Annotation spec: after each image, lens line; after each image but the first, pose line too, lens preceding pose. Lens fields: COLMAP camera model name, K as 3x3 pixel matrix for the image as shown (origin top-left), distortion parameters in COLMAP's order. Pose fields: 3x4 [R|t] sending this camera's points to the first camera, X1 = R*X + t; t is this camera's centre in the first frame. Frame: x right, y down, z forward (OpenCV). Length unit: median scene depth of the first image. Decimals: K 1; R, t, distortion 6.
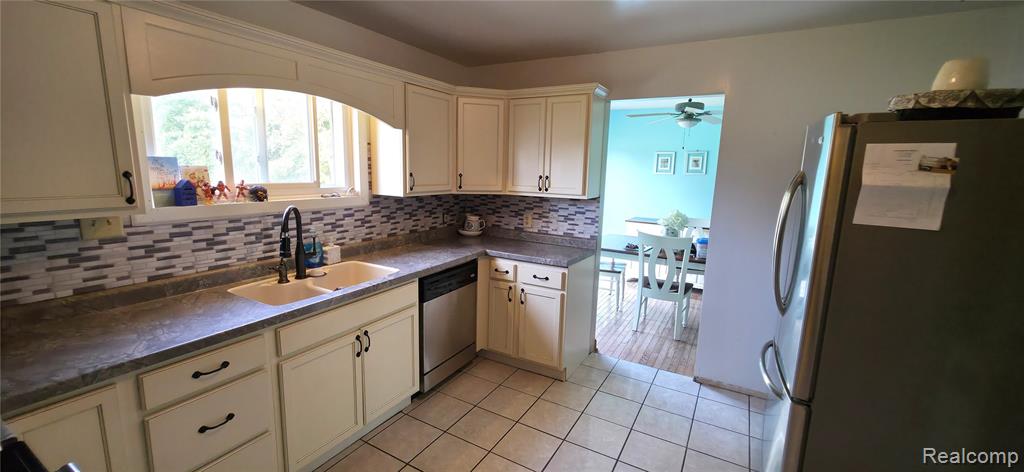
lens RADIAL K [[408.0, 0, 510.9], [0, 408.0, 236.0], [0, 0, 1]] dist [0.001742, -0.000019]
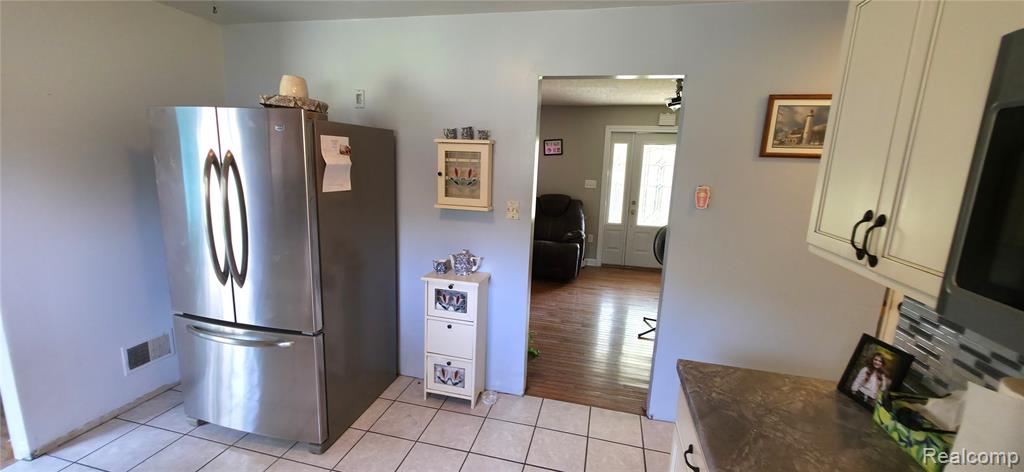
lens RADIAL K [[408.1, 0, 507.5], [0, 408.1, 236.3], [0, 0, 1]] dist [-0.000475, -0.000140]
pose [[-0.264621, -0.218093, 0.939368, -0.369996], [0.118034, 0.959443, 0.256004, -0.092604], [-0.957102, 0.178621, -0.228146, 0.404985]]
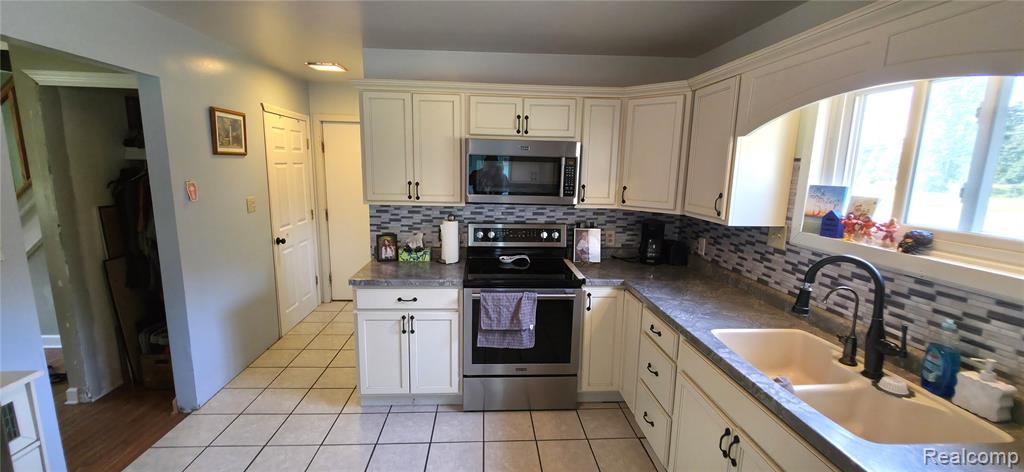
lens RADIAL K [[408.0, 0, 510.9], [0, 408.0, 236.0], [0, 0, 1]] dist [0.001742, -0.000019]
pose [[-0.833988, 0.047562, -0.549730, 0.256937], [-0.136680, 0.947422, 0.289327, -0.185501], [0.534587, 0.316432, -0.783637, 1.001607]]
